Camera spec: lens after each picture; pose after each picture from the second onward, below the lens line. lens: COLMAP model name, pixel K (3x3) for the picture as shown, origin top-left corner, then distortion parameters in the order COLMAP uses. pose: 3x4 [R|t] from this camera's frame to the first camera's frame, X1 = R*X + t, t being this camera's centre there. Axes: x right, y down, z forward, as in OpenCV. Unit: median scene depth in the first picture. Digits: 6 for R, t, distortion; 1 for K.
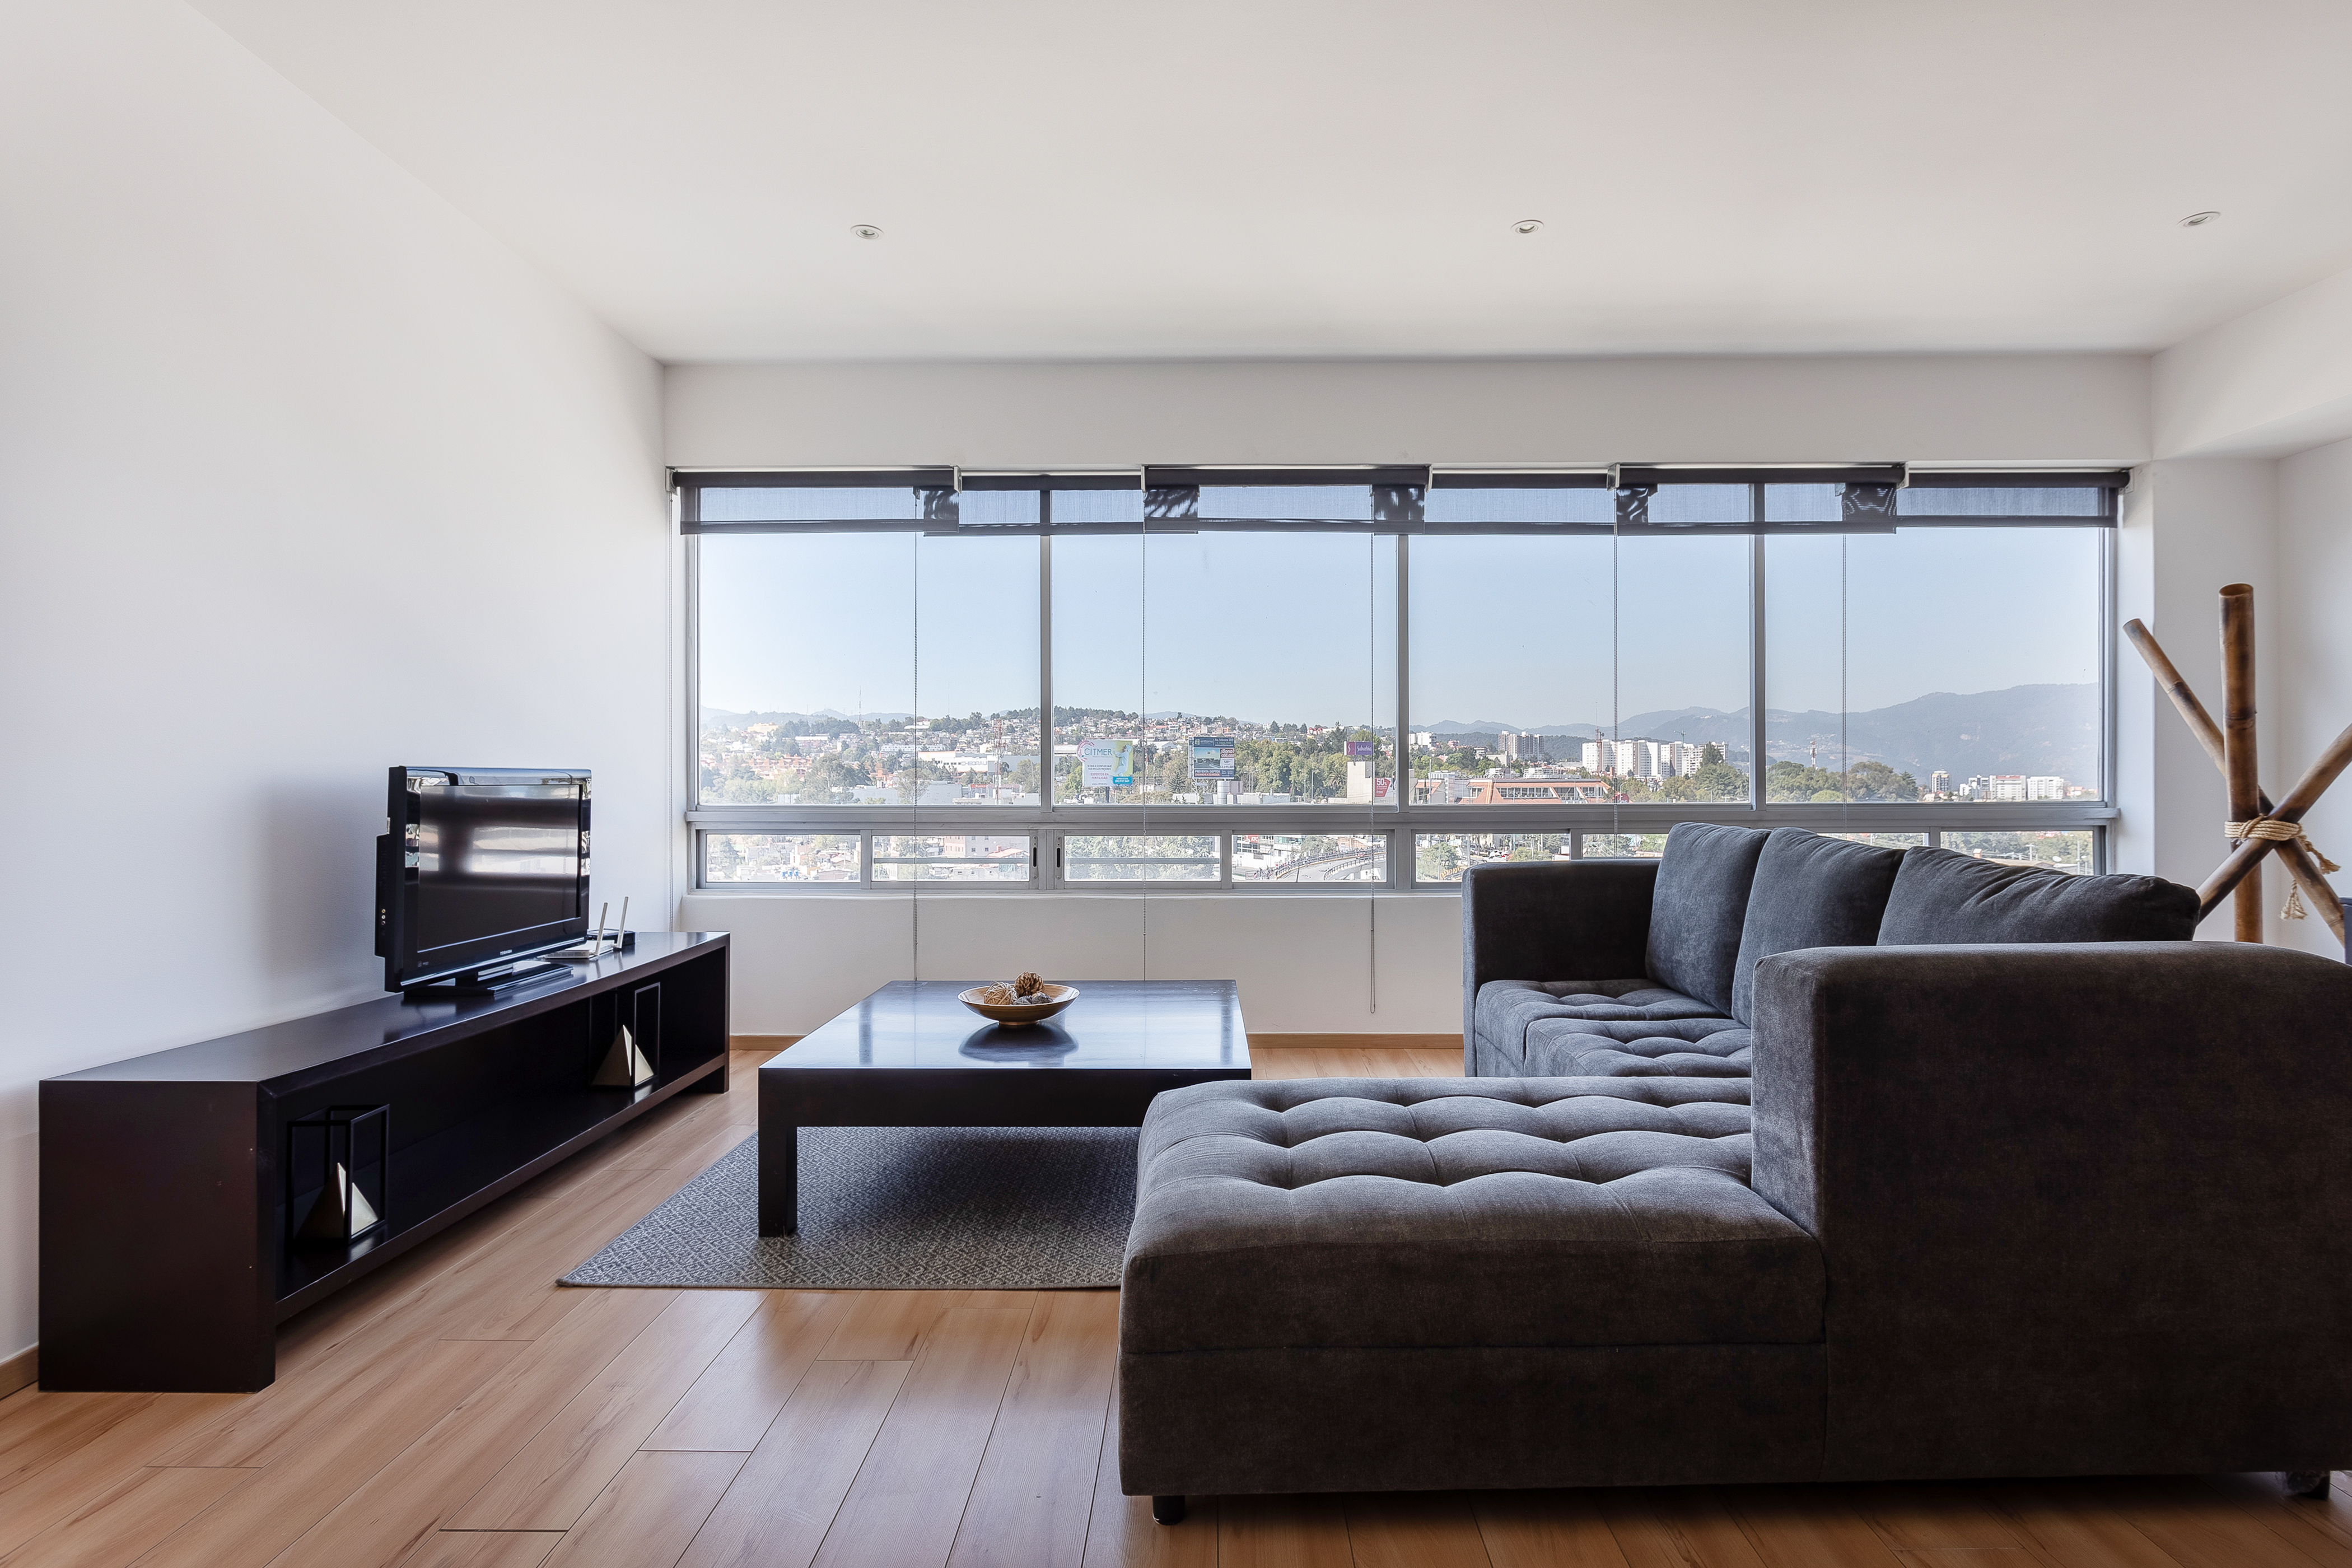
lens RADIAL K [[1154.4, 0, 1187.9], [0, 1154.4, 765.2], [0, 0, 1]] dist [-0.003778, 0.002207]
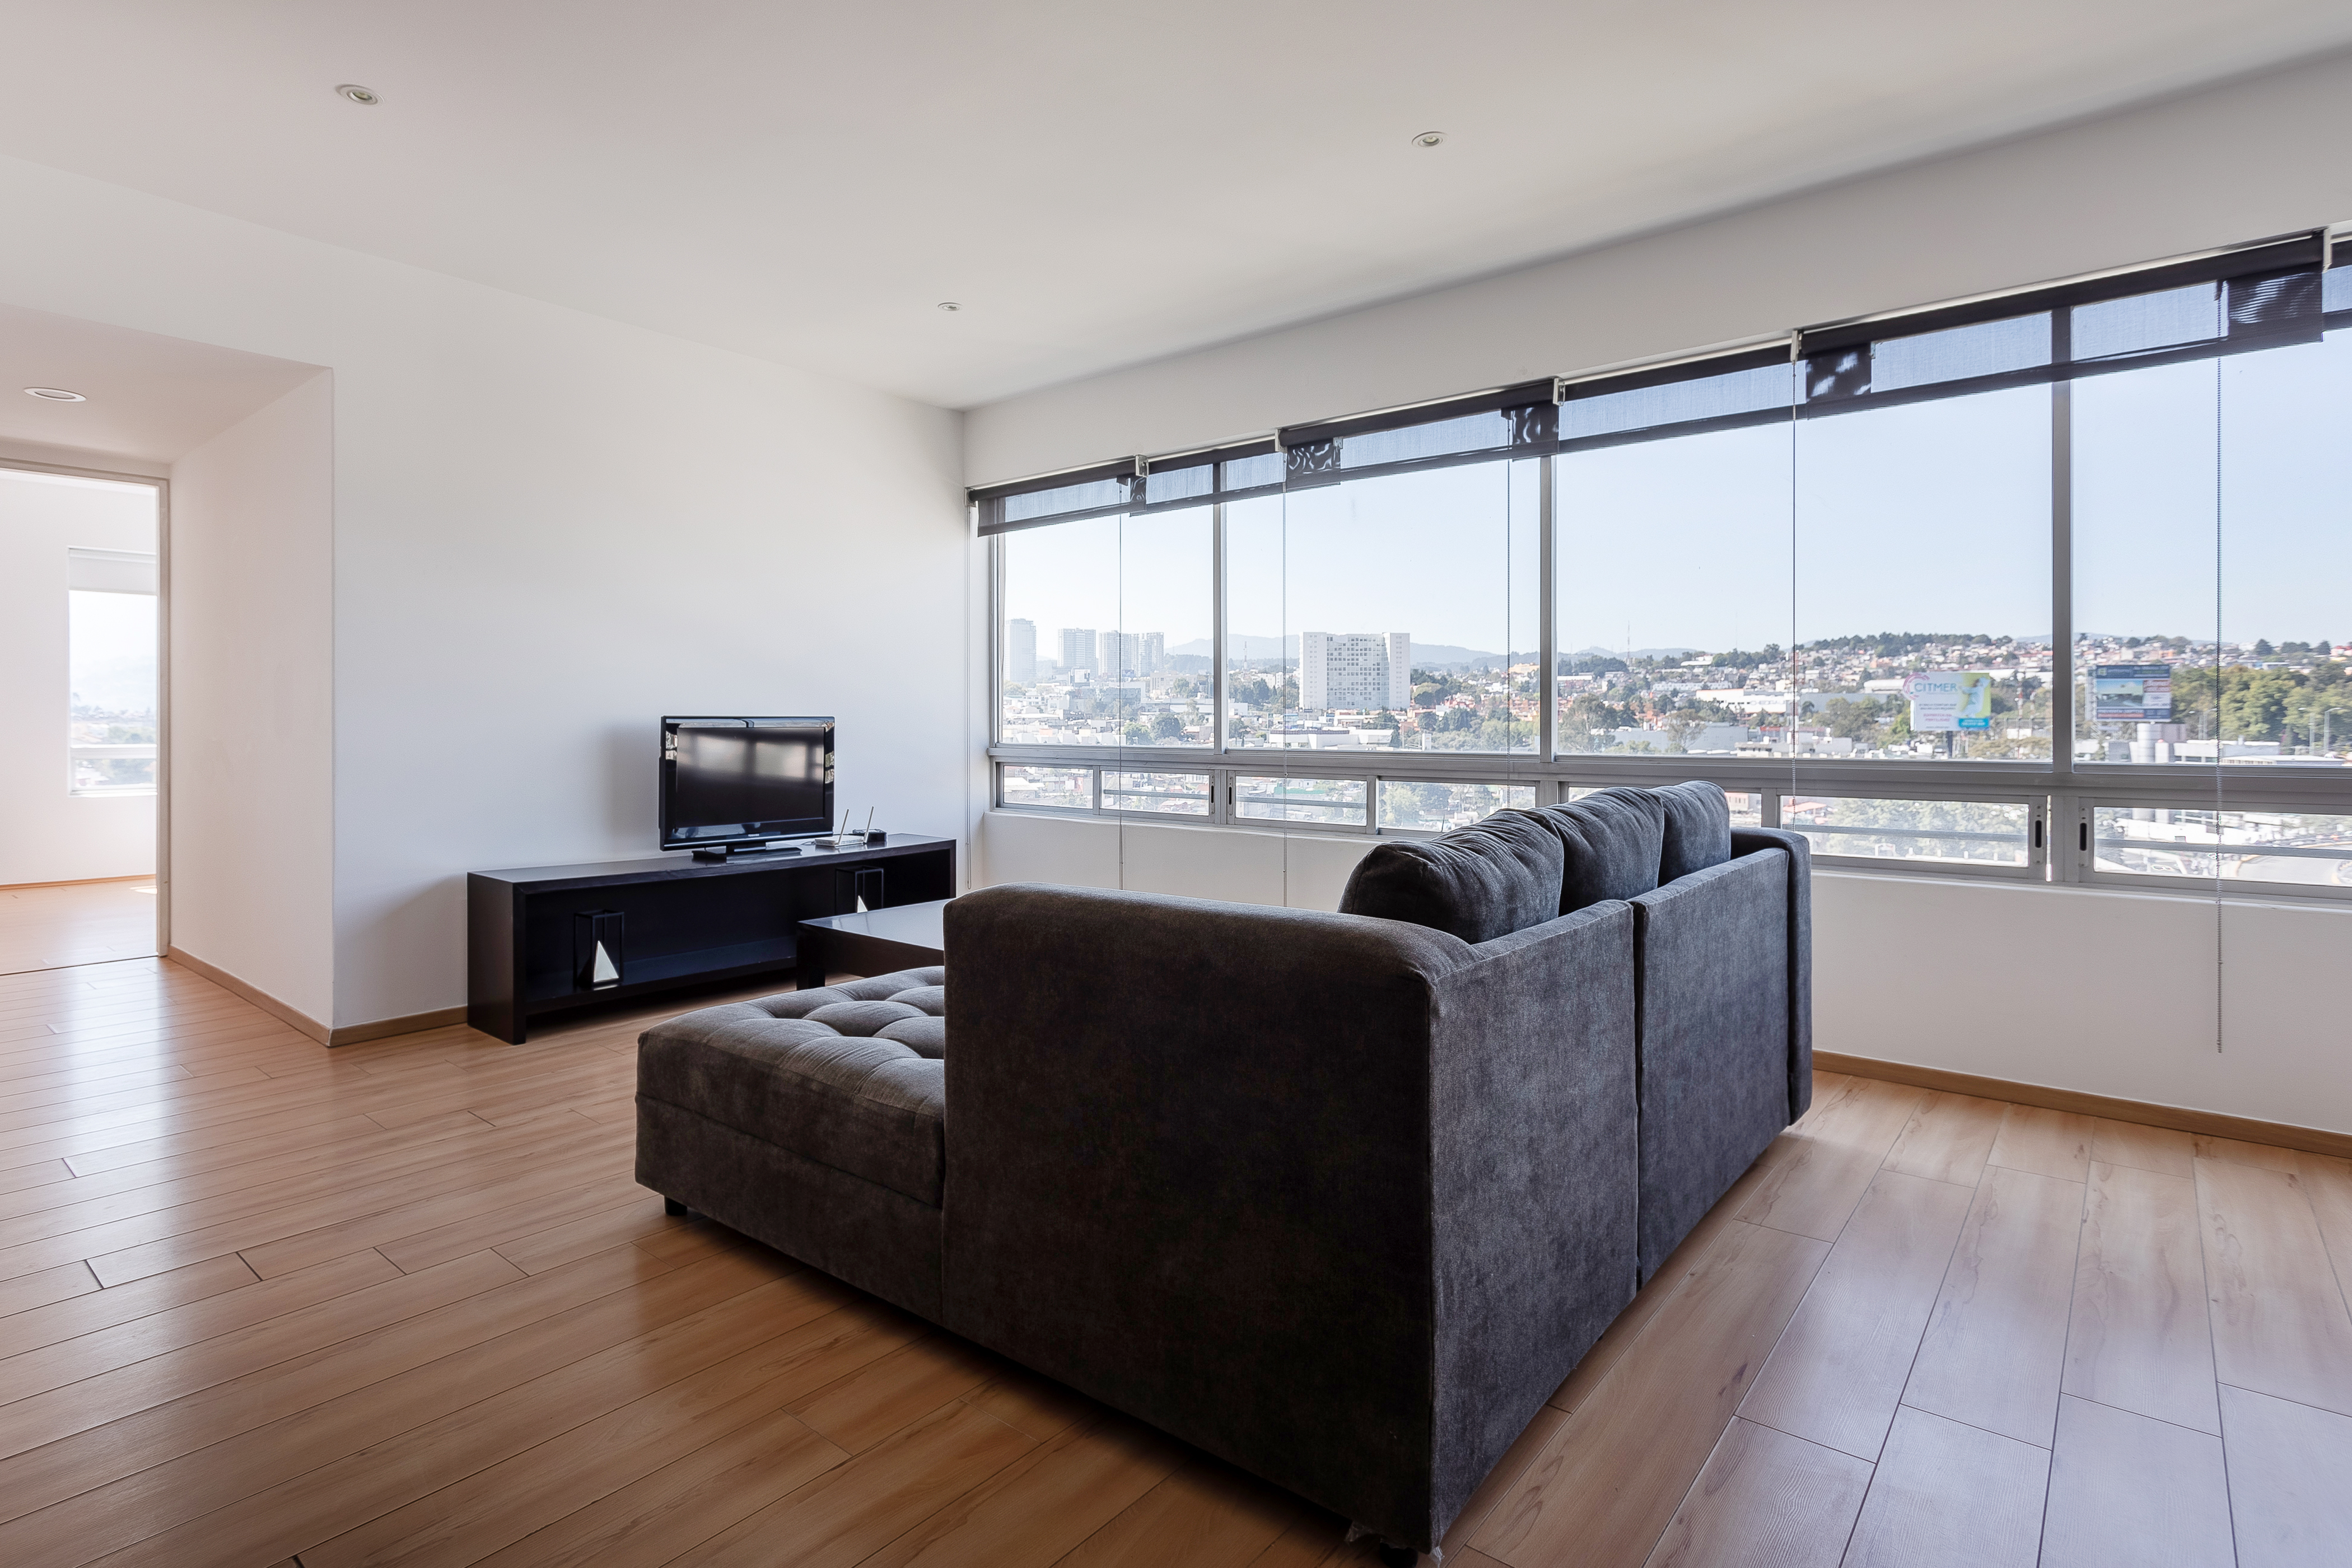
lens RADIAL K [[1256.7, 0, 1223.9], [0, 1256.7, 707.6], [0, 0, 1]] dist [0.006651, 0.002587]
pose [[0.759053, -0.003832, -0.651018, 0.633671], [0.005569, 0.999984, 0.000607, -0.004276], [0.651005, -0.004086, 0.759062, 0.084026]]
